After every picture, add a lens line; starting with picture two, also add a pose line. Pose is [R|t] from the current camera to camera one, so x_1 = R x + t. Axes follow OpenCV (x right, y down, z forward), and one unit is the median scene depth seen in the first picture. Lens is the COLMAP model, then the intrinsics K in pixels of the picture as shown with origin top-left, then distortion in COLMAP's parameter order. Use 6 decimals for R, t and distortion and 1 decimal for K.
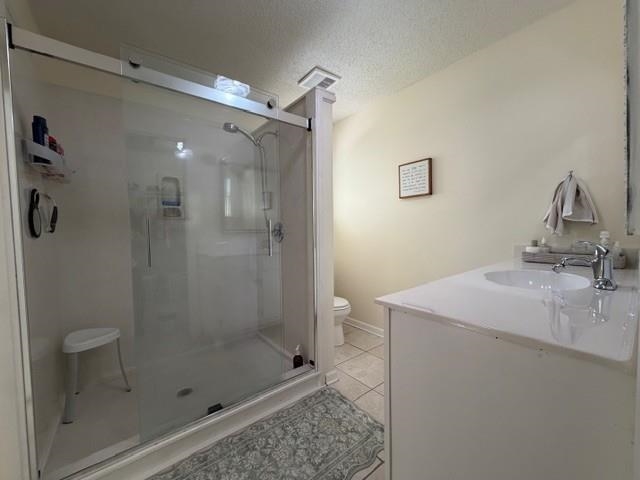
lens RADIAL K [[257.6, 0, 319.0], [0, 257.6, 239.0], [0, 0, 1]] dist [-0.001700, -0.000479]
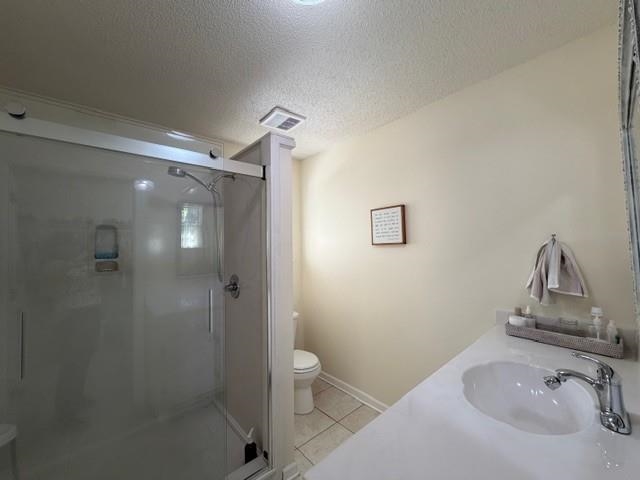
lens RADIAL K [[257.6, 0, 319.0], [0, 257.6, 239.0], [0, 0, 1]] dist [-0.001700, -0.000479]
pose [[0.998752, -0.001246, 0.049932, 0.097389], [0.004649, 0.997668, -0.068093, -0.146404], [-0.049731, 0.068240, 0.996429, 0.120231]]
